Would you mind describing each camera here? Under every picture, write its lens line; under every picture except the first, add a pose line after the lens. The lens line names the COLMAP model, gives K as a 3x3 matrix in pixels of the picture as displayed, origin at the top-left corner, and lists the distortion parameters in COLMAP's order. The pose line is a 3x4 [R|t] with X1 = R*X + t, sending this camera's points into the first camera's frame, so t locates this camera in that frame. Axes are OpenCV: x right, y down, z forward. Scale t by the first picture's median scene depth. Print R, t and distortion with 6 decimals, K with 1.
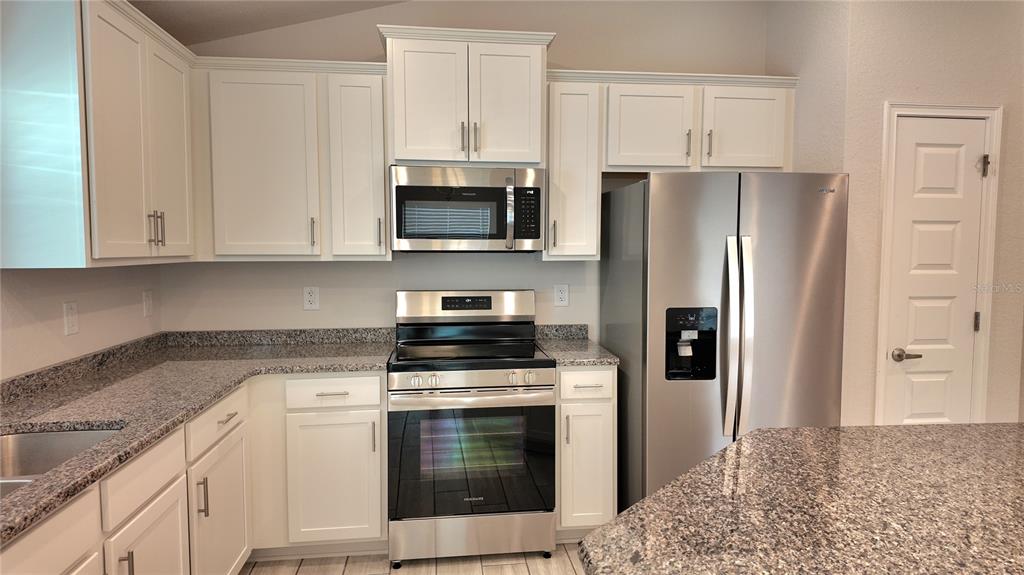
lens RADIAL K [[599.2, 0, 511.8], [0, 599.2, 281.8], [0, 0, 1]] dist [0.070689, -0.084489]
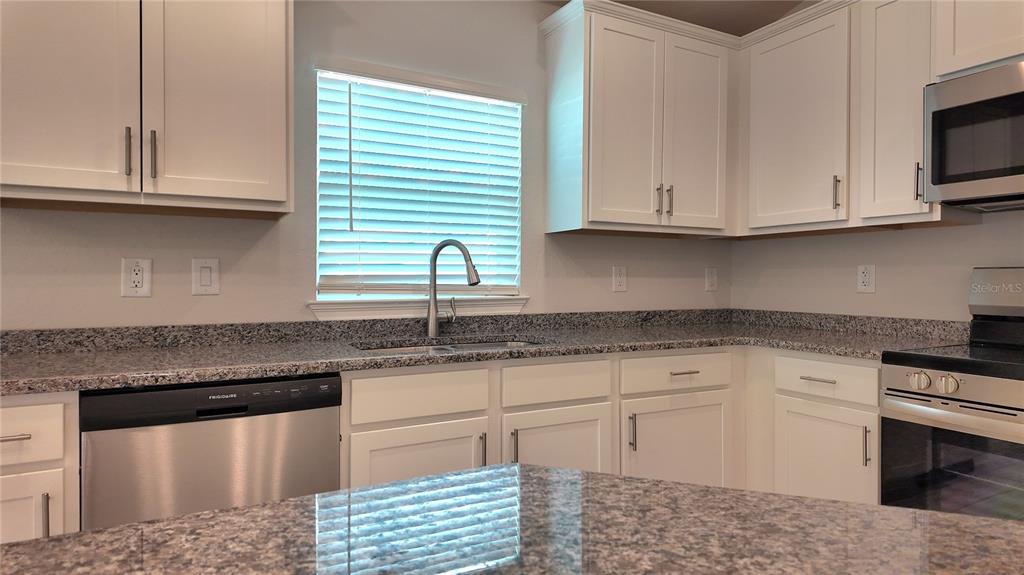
lens RADIAL K [[599.2, 0, 511.8], [0, 599.2, 281.8], [0, 0, 1]] dist [0.070689, -0.084489]
pose [[0.365243, 0.004645, -0.930901, 0.296022], [-0.059483, 0.998060, -0.018358, 0.084373], [0.929010, 0.062078, 0.364811, 0.274792]]
